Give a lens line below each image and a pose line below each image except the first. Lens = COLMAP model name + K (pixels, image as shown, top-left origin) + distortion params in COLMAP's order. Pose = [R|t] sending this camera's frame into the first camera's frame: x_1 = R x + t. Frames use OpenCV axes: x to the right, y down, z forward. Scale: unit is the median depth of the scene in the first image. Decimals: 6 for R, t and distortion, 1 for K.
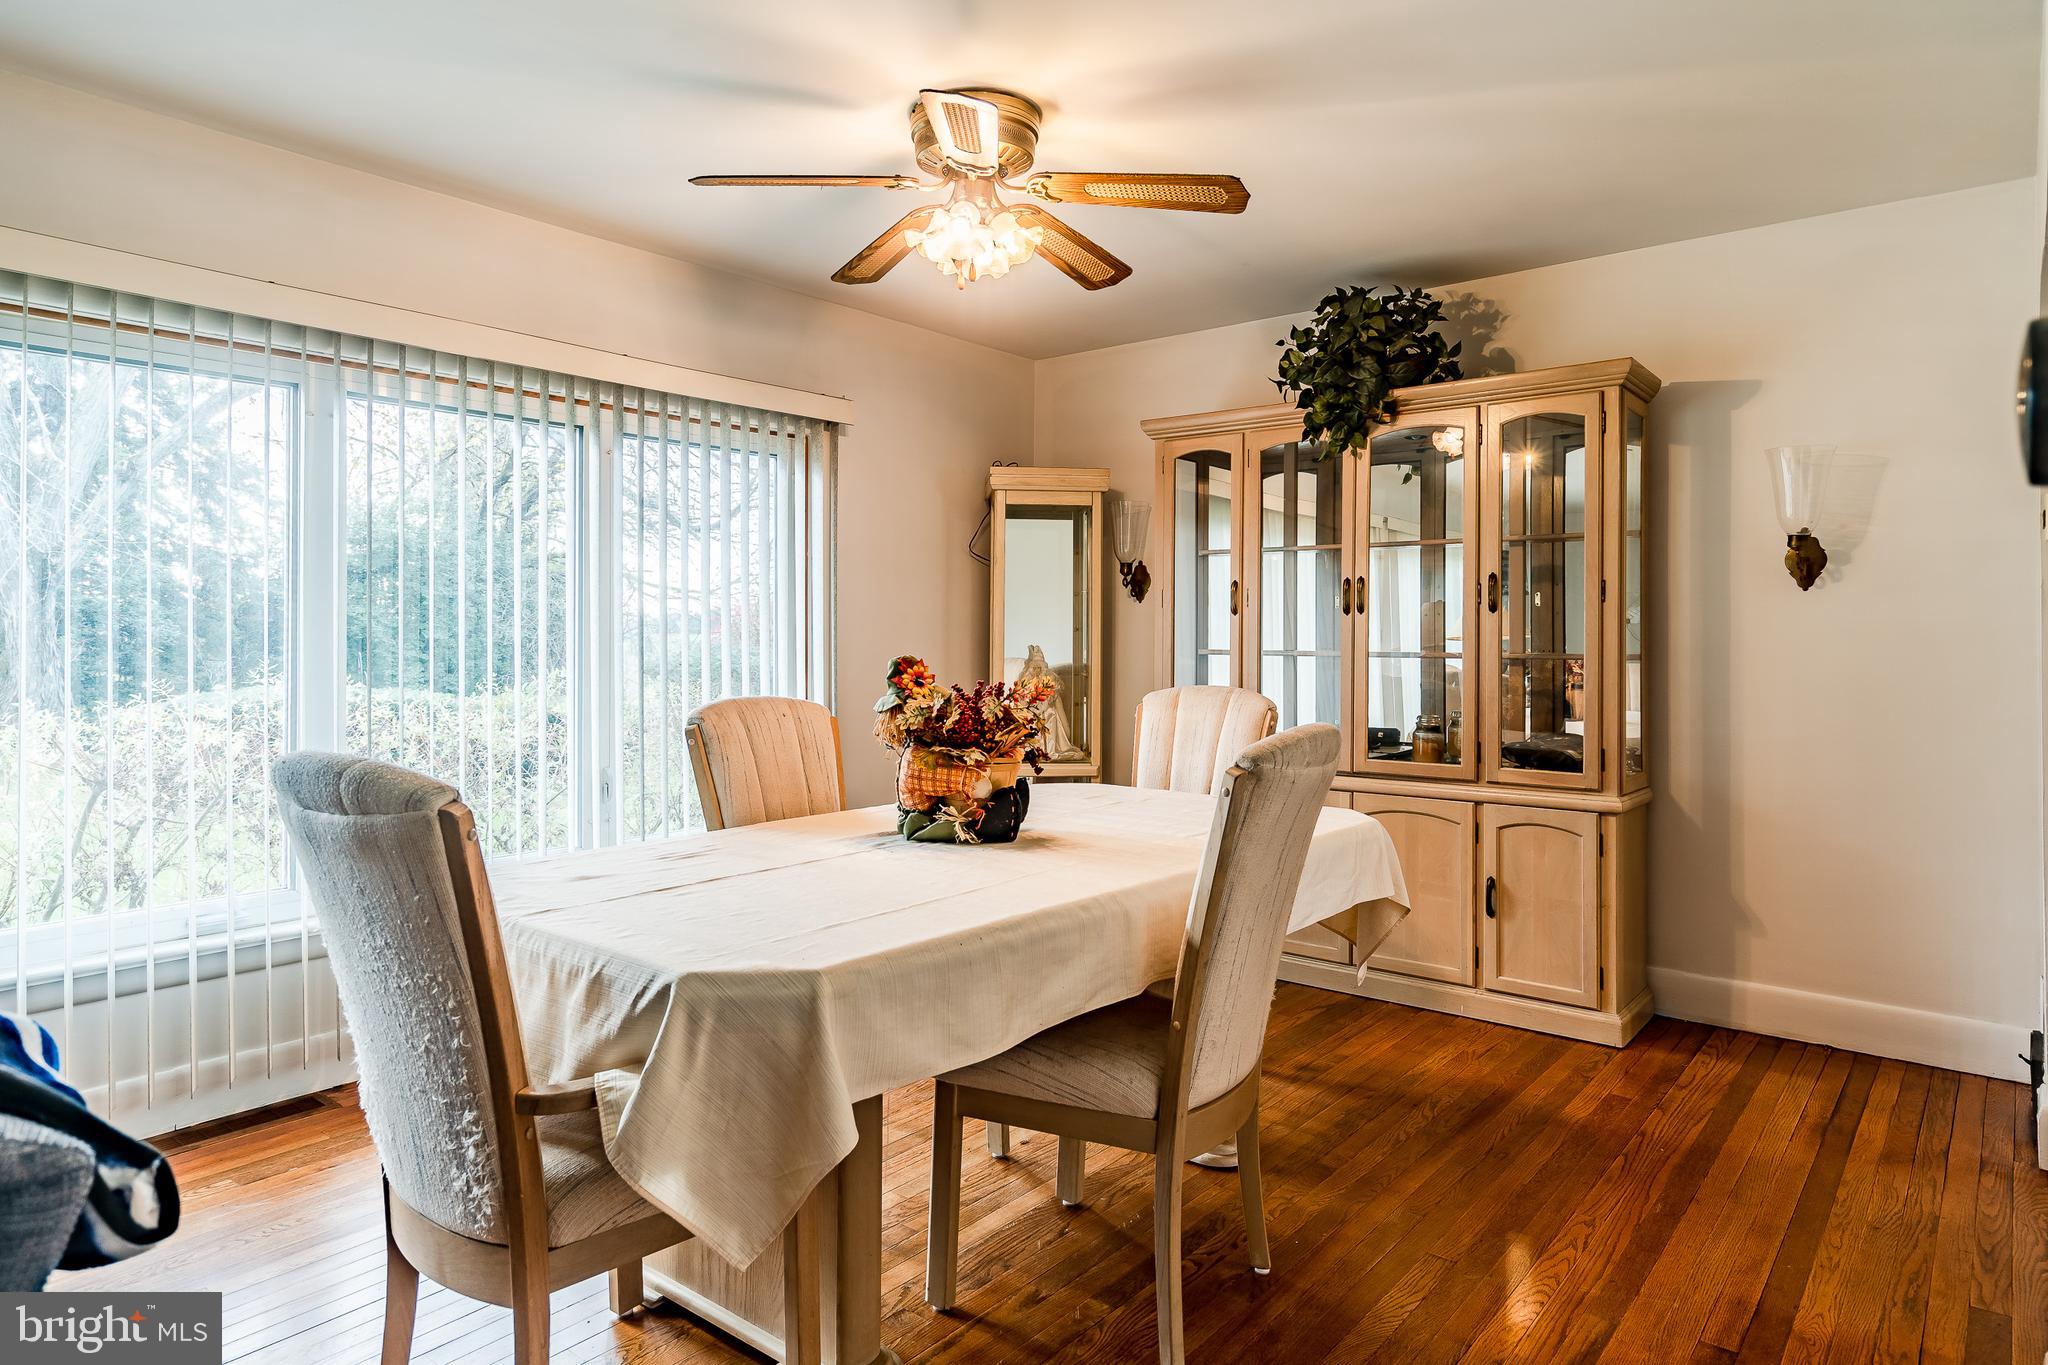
lens RADIAL K [[1208.9, 0, 1026.2], [0, 1208.9, 669.3], [0, 0, 1]] dist [-0.000668, -0.000021]
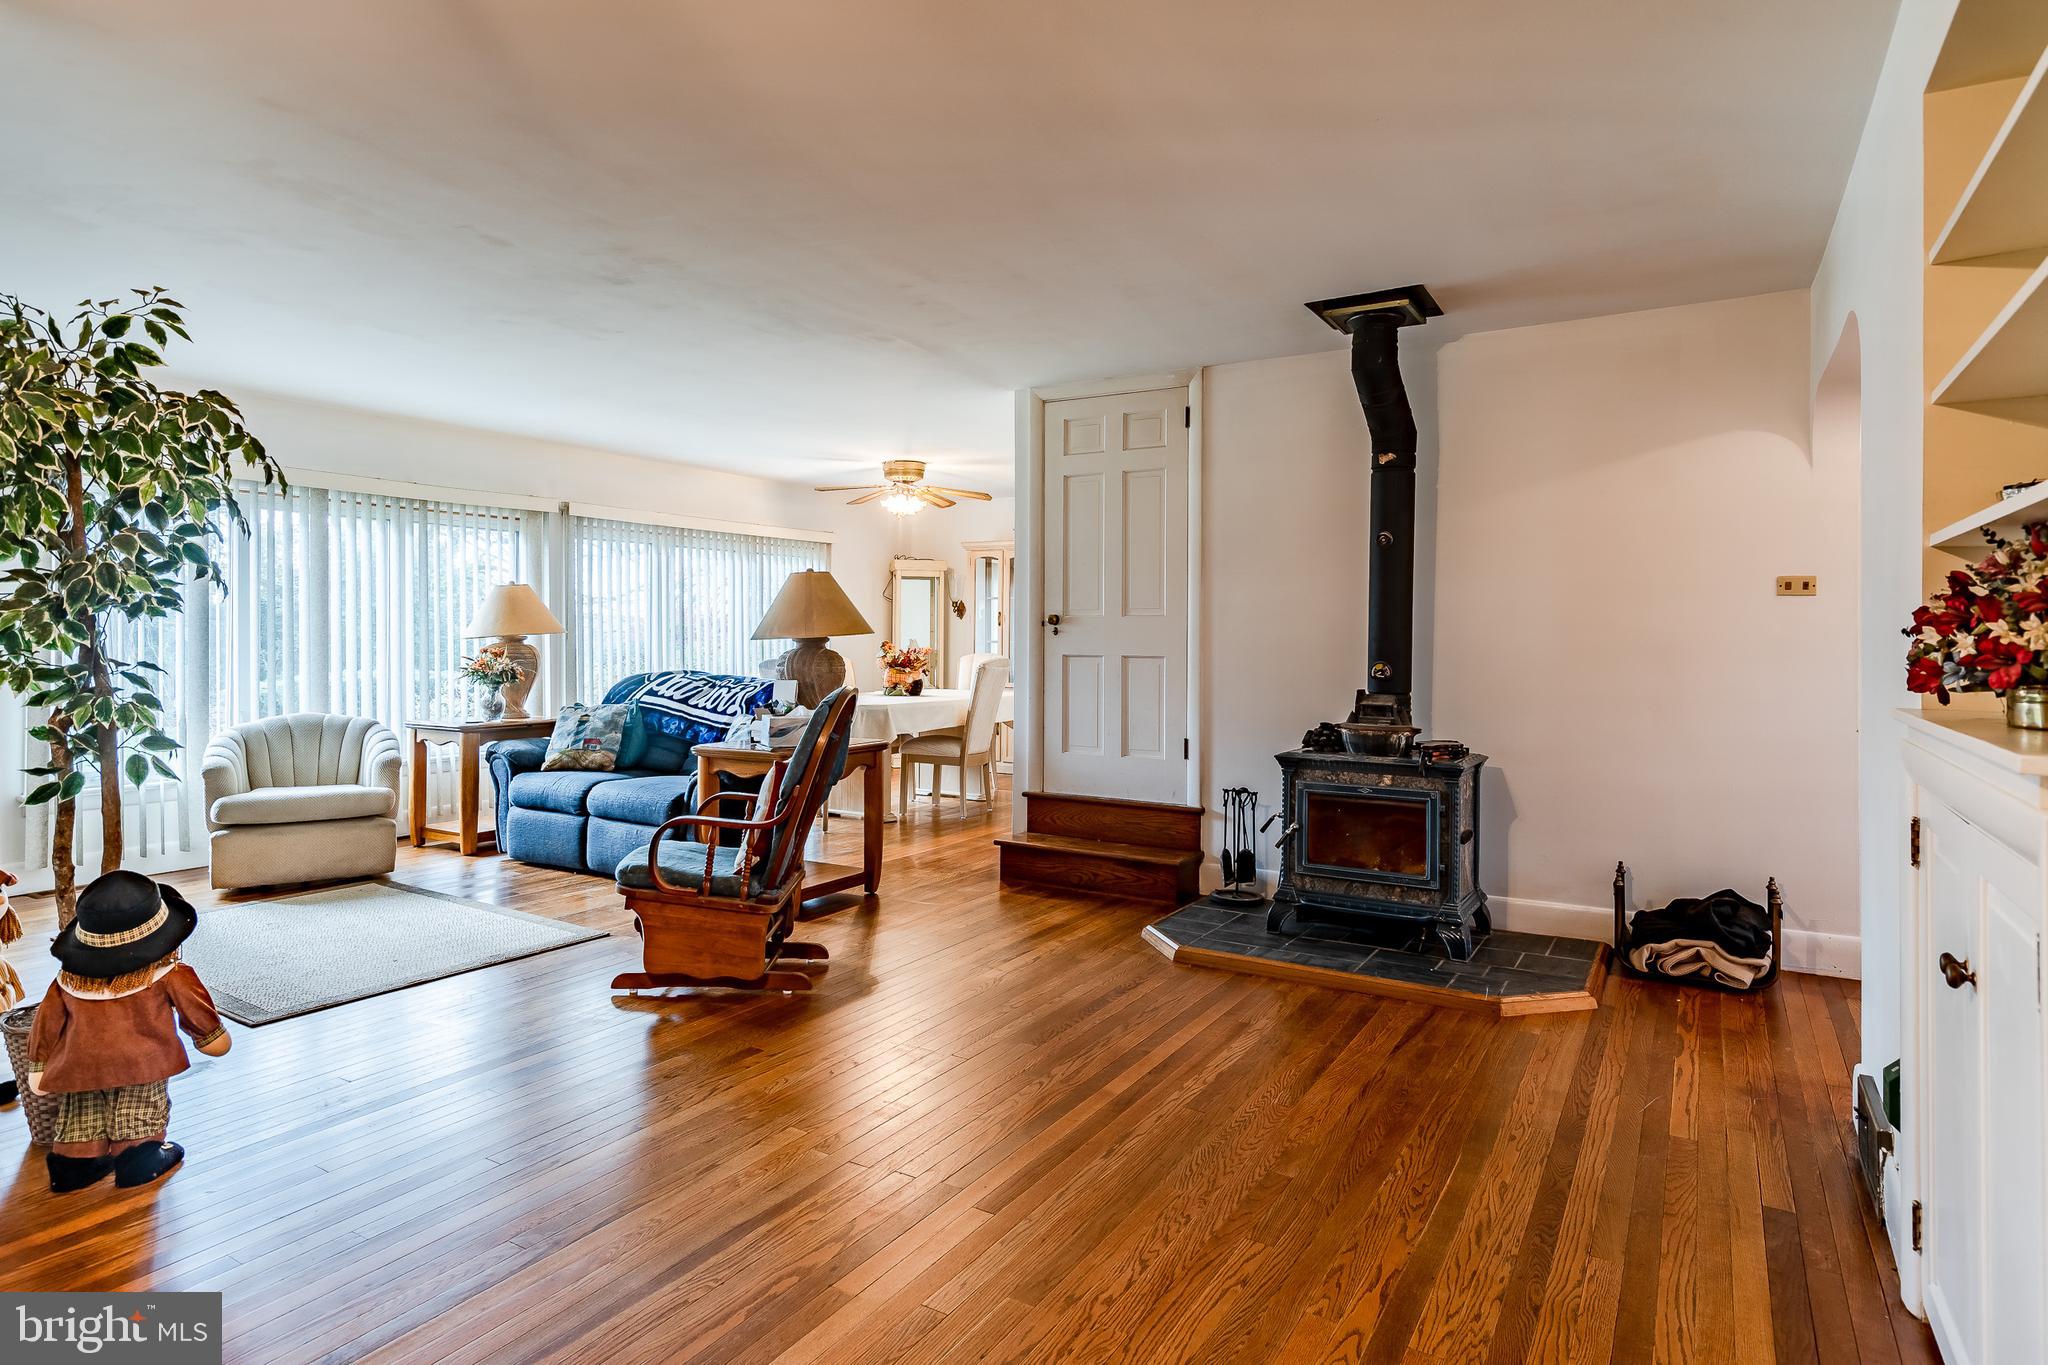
lens RADIAL K [[1120.4, 0, 1023.9], [0, 1120.4, 669.7], [0, 0, 1]] dist [-0.000639, -0.000088]
pose [[0.990186, 0.001319, 0.139752, -0.157058], [-0.001905, 0.999990, 0.004063, 0.056256], [-0.139745, -0.004289, 0.990178, -2.108681]]
